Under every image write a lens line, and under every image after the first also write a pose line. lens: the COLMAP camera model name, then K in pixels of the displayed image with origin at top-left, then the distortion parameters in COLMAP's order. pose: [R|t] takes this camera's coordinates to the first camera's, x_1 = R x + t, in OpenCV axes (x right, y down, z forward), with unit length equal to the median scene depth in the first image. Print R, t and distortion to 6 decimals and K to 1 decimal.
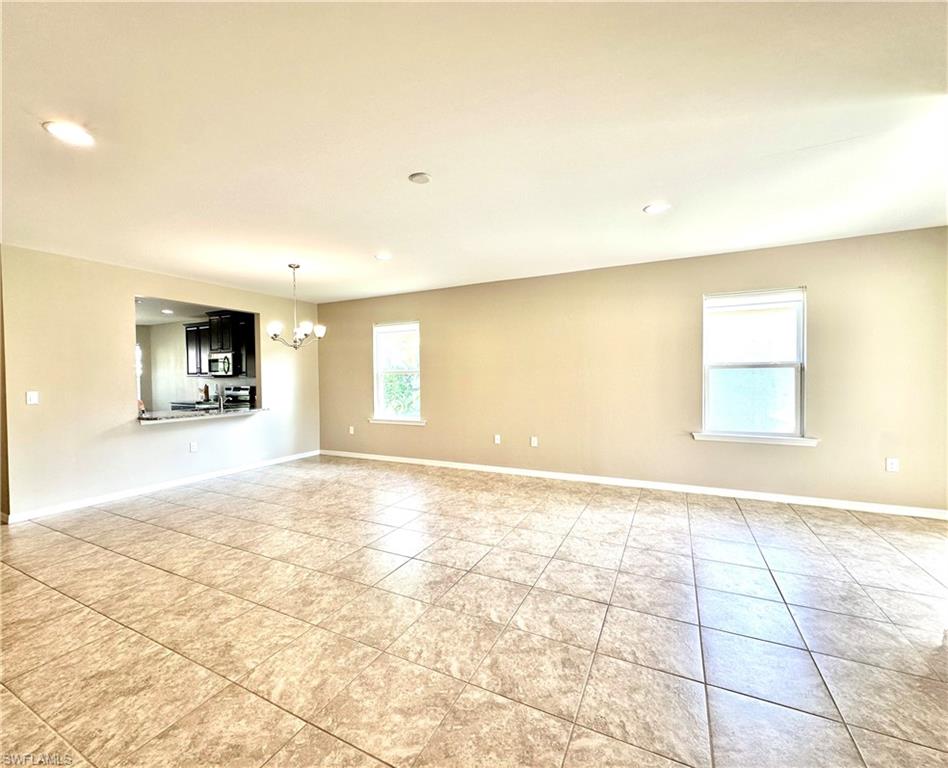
lens RADIAL K [[406.0, 0, 474.0], [0, 406.0, 384.0], [0, 0, 1]] dist [-0.001272, 0.000045]
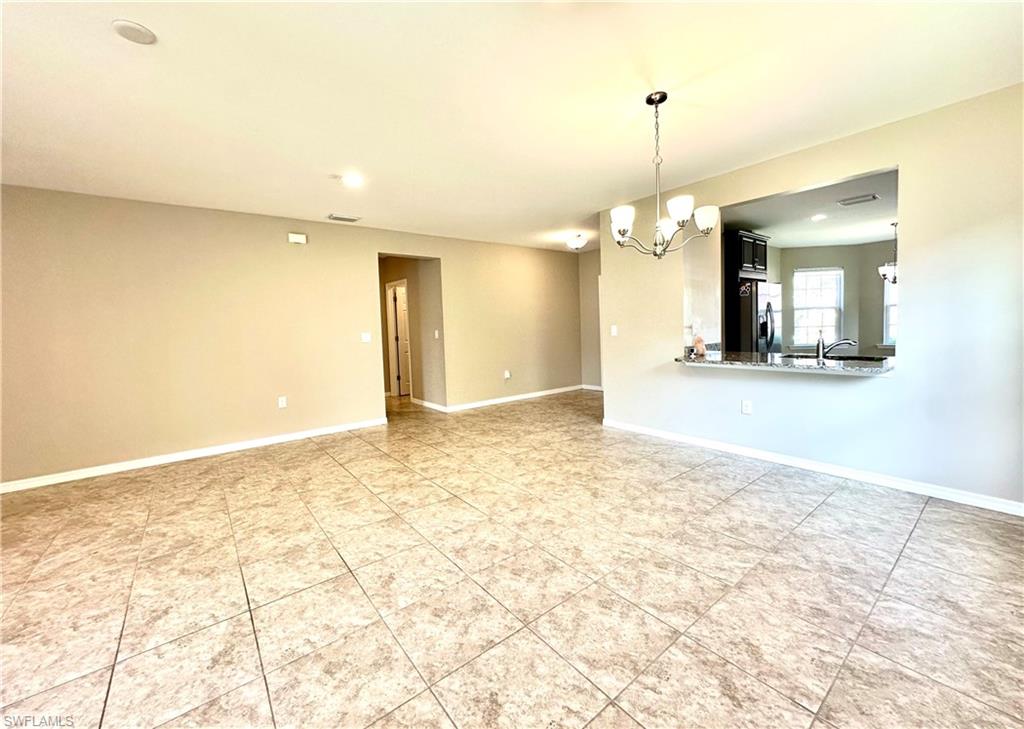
lens RADIAL K [[409.6, 0, 510.1], [0, 409.6, 347.2], [0, 0, 1]] dist [-0.002181, 0.000388]
pose [[-0.435458, 0.075642, -0.897026, 0.191999], [0.019641, 0.997025, 0.074540, -0.018239], [0.899995, 0.014841, -0.435648, 1.471343]]
